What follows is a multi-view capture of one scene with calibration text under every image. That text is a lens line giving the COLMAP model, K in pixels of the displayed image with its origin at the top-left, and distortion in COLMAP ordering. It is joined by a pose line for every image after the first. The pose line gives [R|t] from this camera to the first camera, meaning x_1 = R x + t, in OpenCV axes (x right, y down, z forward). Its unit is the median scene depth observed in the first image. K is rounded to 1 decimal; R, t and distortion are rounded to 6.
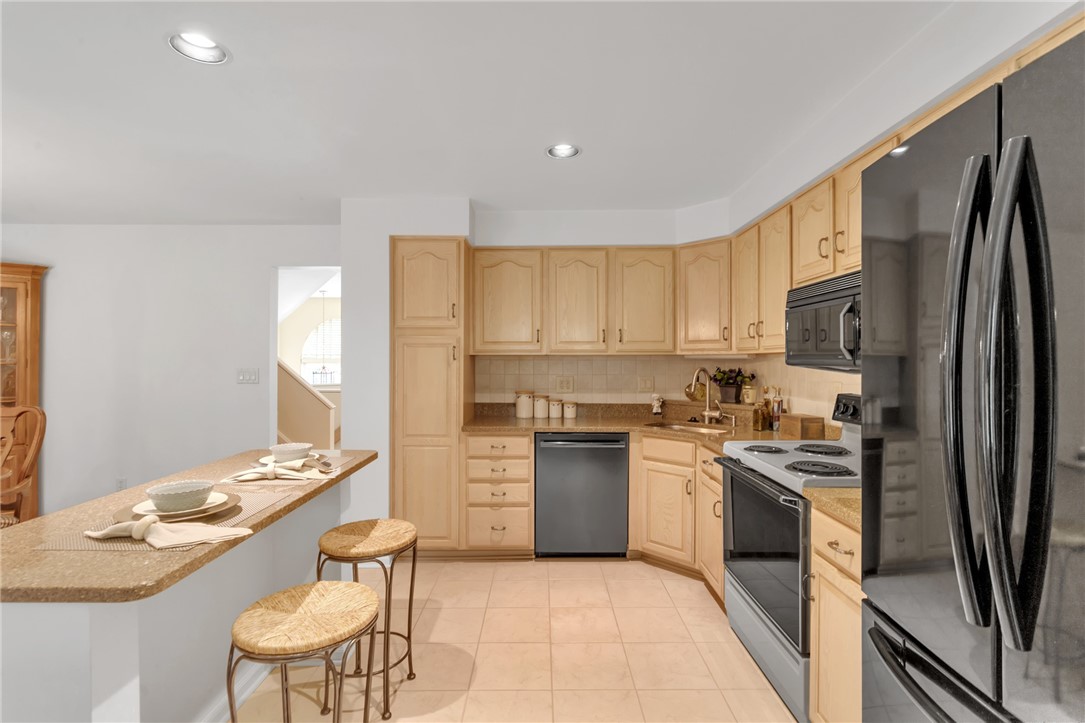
lens RADIAL K [[519.6, 0, 541.5], [0, 519.6, 356.8], [0, 0, 1]] dist [0.002183, 0.000648]
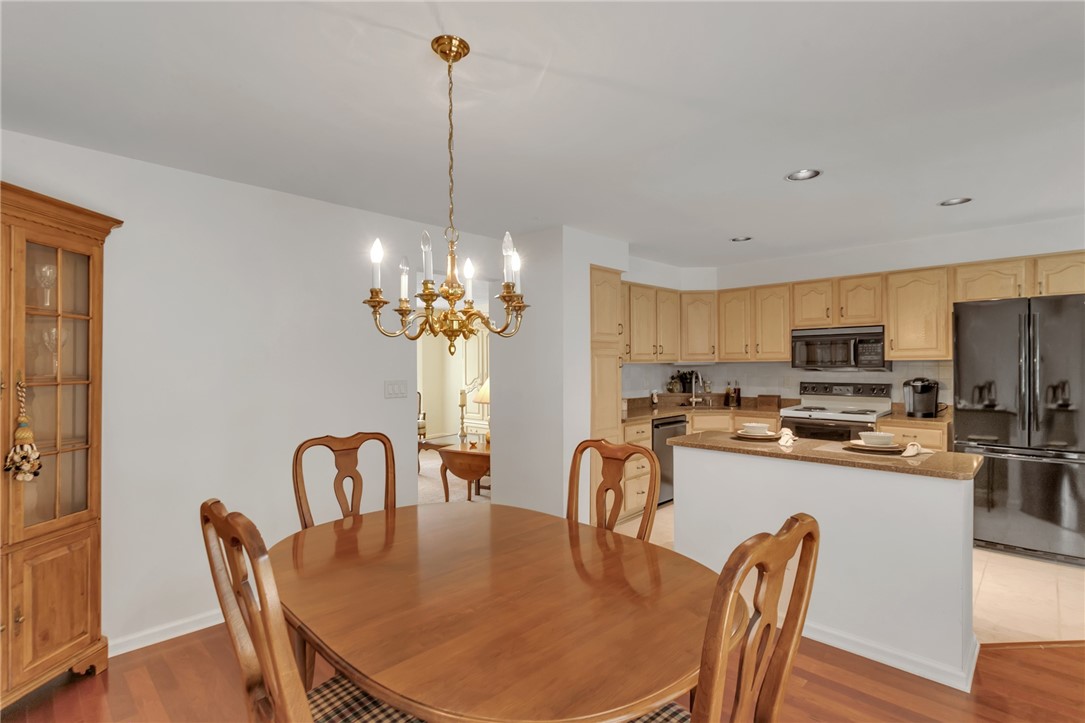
lens RADIAL K [[521.4, 0, 557.9], [0, 521.4, 369.1], [0, 0, 1]] dist [0.001605, 0.000667]
pose [[0.673326, -0.013417, 0.739224, -1.135575], [0.006745, 0.999905, 0.012004, -0.006605], [-0.739315, -0.003097, 0.673353, 0.237724]]
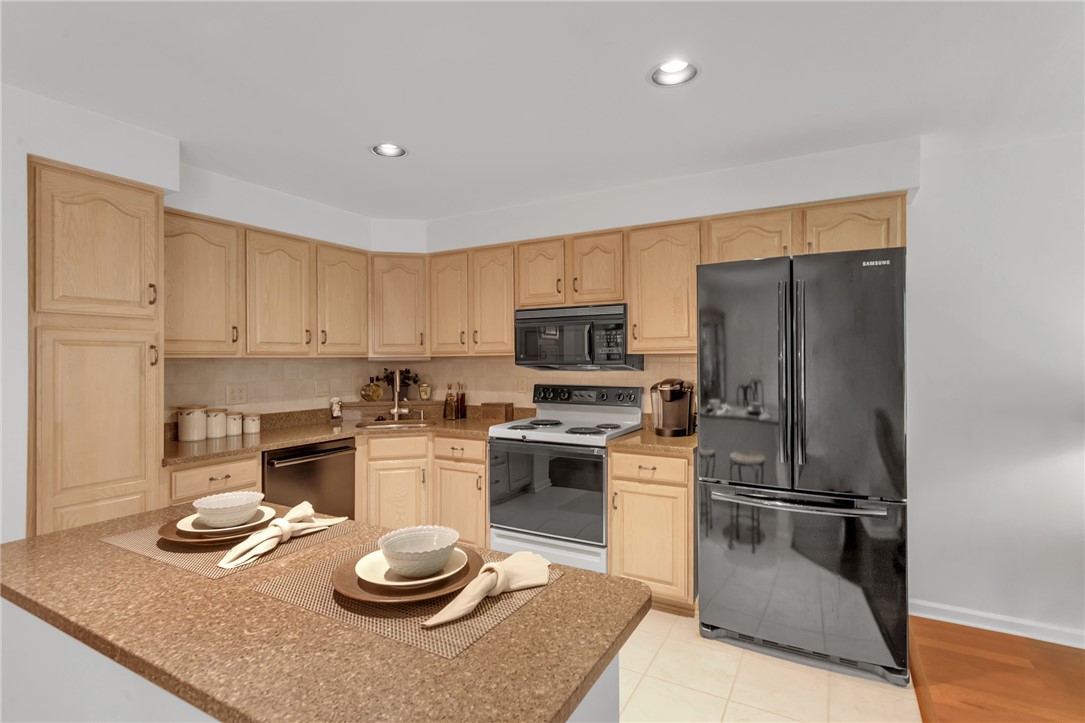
lens RADIAL K [[522.9, 0, 541.2], [0, 522.9, 357.7], [0, 0, 1]] dist [-0.000249, 0.000381]
pose [[0.487576, -0.001281, 0.873080, -0.493609], [0.004409, 0.999990, -0.000995, -0.001159], [-0.873070, 0.004335, 0.487576, 0.197963]]
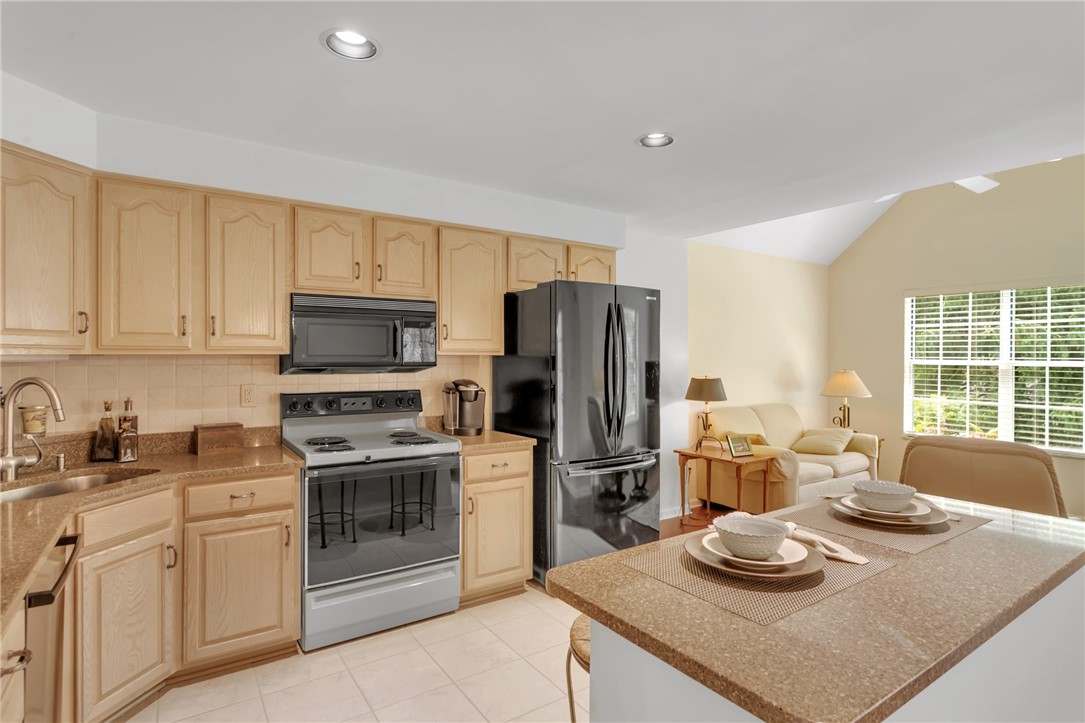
lens RADIAL K [[545.2, 0, 554.9], [0, 545.2, 358.6], [0, 0, 1]] dist [0.000832, 0.000427]
pose [[-0.557711, -0.001196, 0.830035, -0.485711], [-0.002333, 0.999997, -0.000127, -0.002028], [-0.830032, -0.002008, -0.557712, 0.846357]]
